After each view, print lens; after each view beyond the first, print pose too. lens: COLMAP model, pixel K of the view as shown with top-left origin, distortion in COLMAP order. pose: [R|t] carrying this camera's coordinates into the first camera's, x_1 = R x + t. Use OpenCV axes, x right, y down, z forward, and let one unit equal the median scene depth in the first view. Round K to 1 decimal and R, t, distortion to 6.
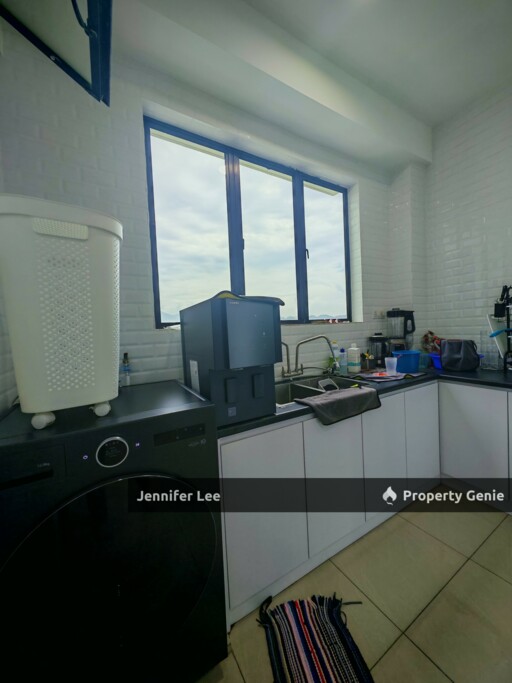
lens RADIAL K [[256.5, 0, 256.4], [0, 256.5, 340.0], [0, 0, 1]] dist [0.007922, -0.000400]
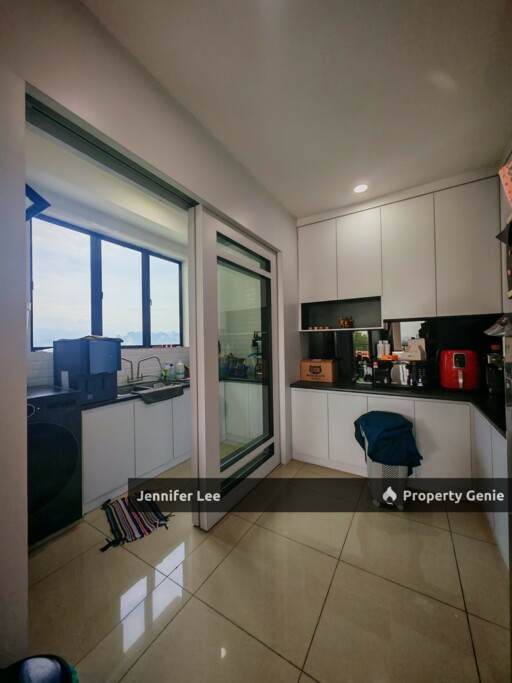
lens RADIAL K [[256.5, 0, 254.2], [0, 256.5, 340.5], [0, 0, 1]] dist [0.007922, -0.000400]
pose [[0.887775, 0.030004, 0.459298, 0.058509], [-0.000138, 0.997890, -0.064921, -0.009592], [-0.460277, 0.057572, 0.885907, -0.770201]]
